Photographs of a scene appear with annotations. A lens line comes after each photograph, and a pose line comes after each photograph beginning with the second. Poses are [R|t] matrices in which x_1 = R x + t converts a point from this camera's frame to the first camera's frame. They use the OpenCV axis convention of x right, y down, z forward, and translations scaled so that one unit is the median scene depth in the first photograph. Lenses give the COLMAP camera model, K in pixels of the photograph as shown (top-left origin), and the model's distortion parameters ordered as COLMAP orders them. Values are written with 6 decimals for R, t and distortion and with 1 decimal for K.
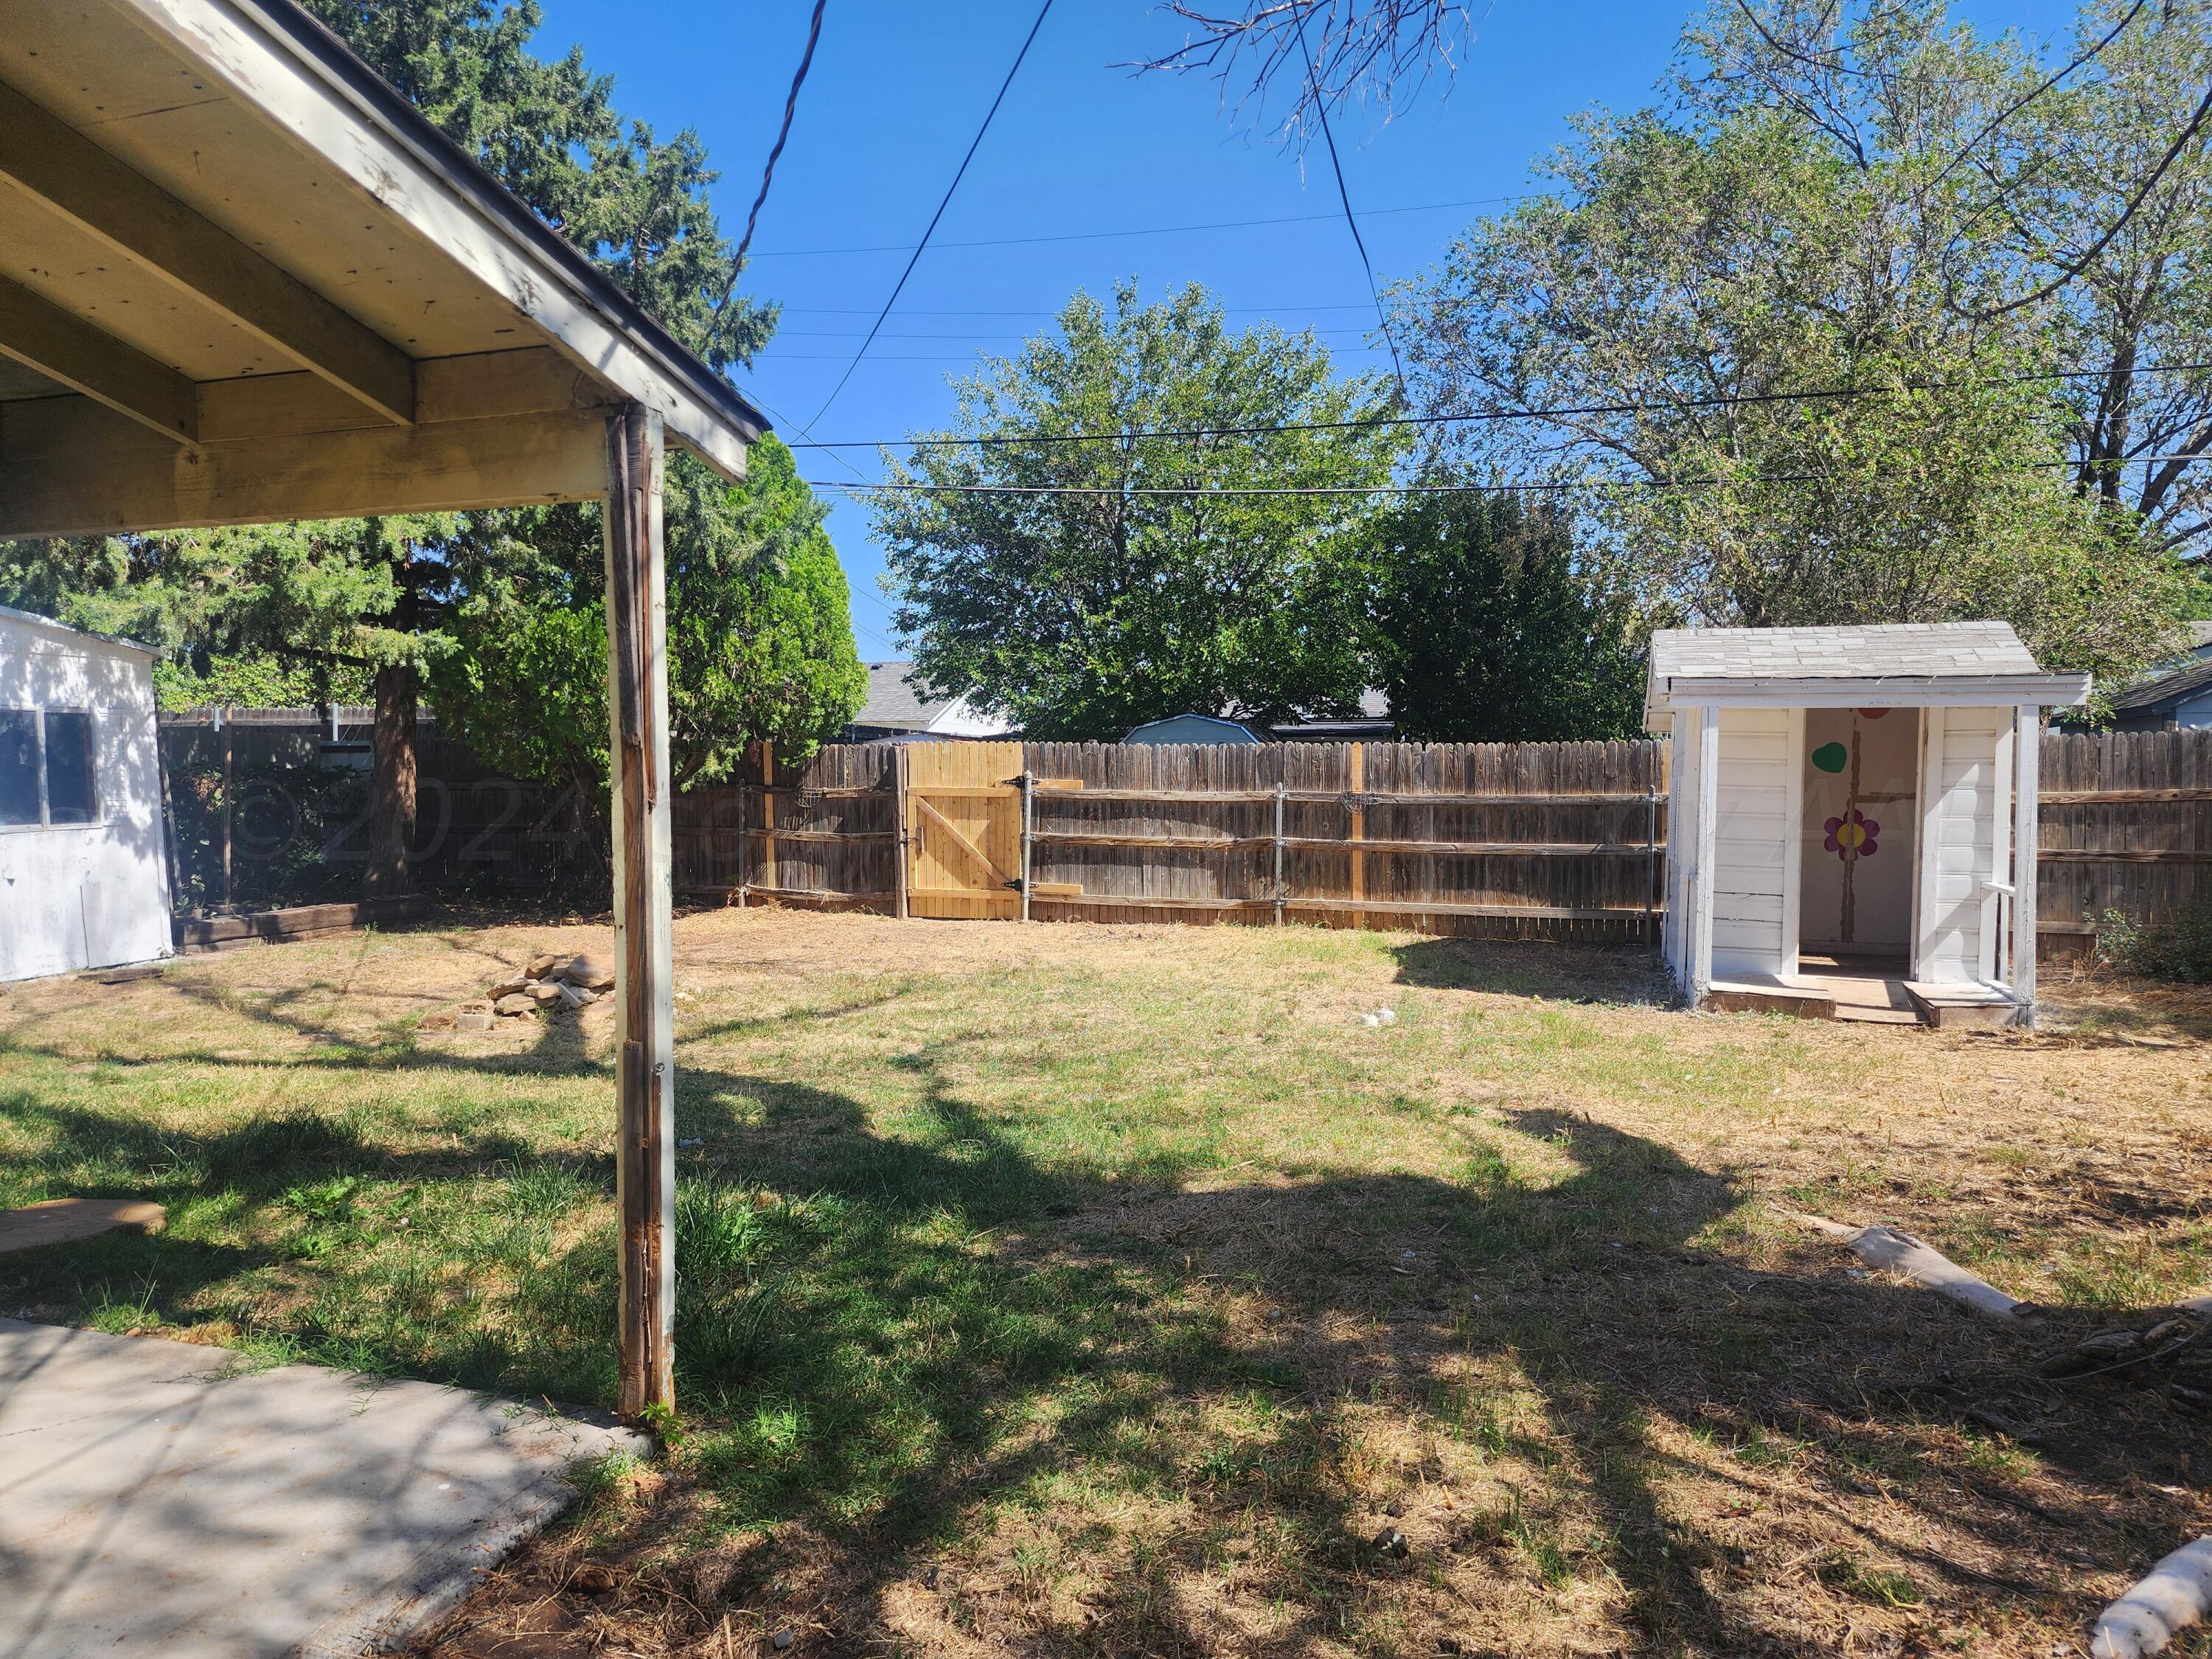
lens RADIAL K [[1491.0, 0, 1122.7], [0, 1491.0, 841.9], [0, 0, 1]] dist [0.065985, -0.056454]
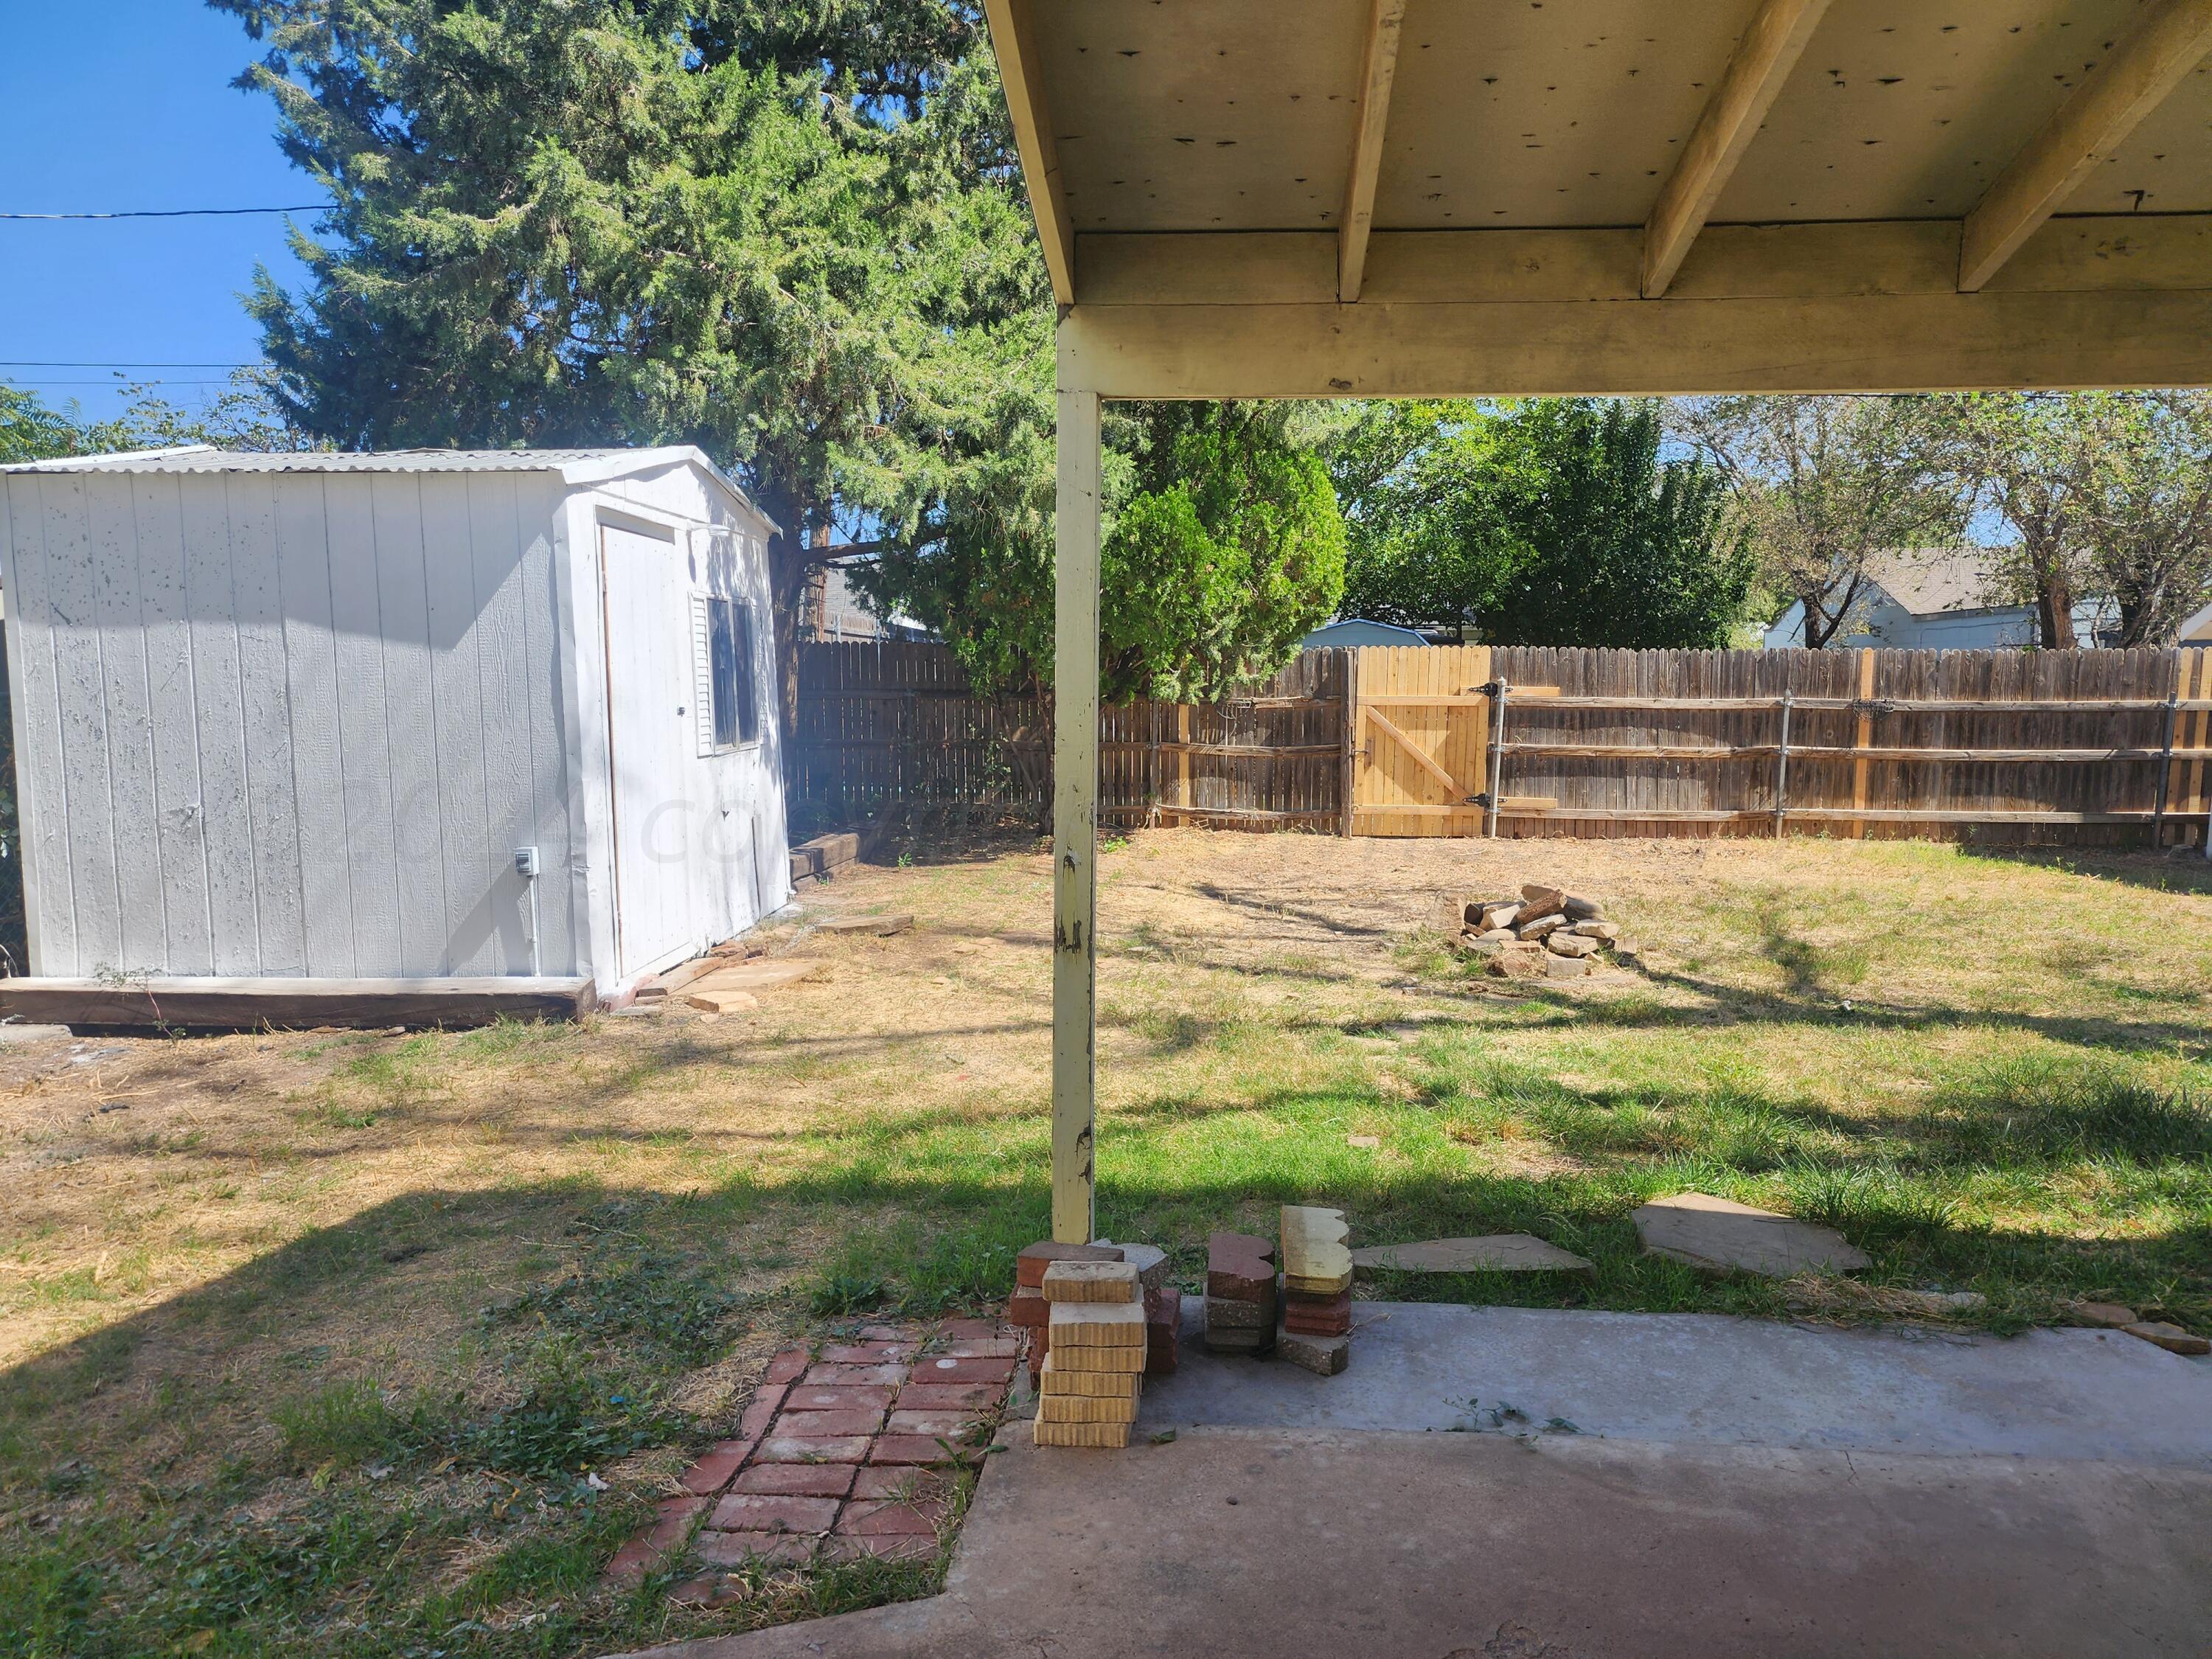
lens RADIAL K [[1491.0, 0, 1106.1], [0, 1491.0, 835.4], [0, 0, 1]] dist [0.065985, -0.056454]
pose [[0.972243, -0.022292, 0.232909, -0.544231], [0.008986, 0.998274, 0.058034, -0.005923], [-0.233801, -0.054330, 0.970765, 0.140524]]
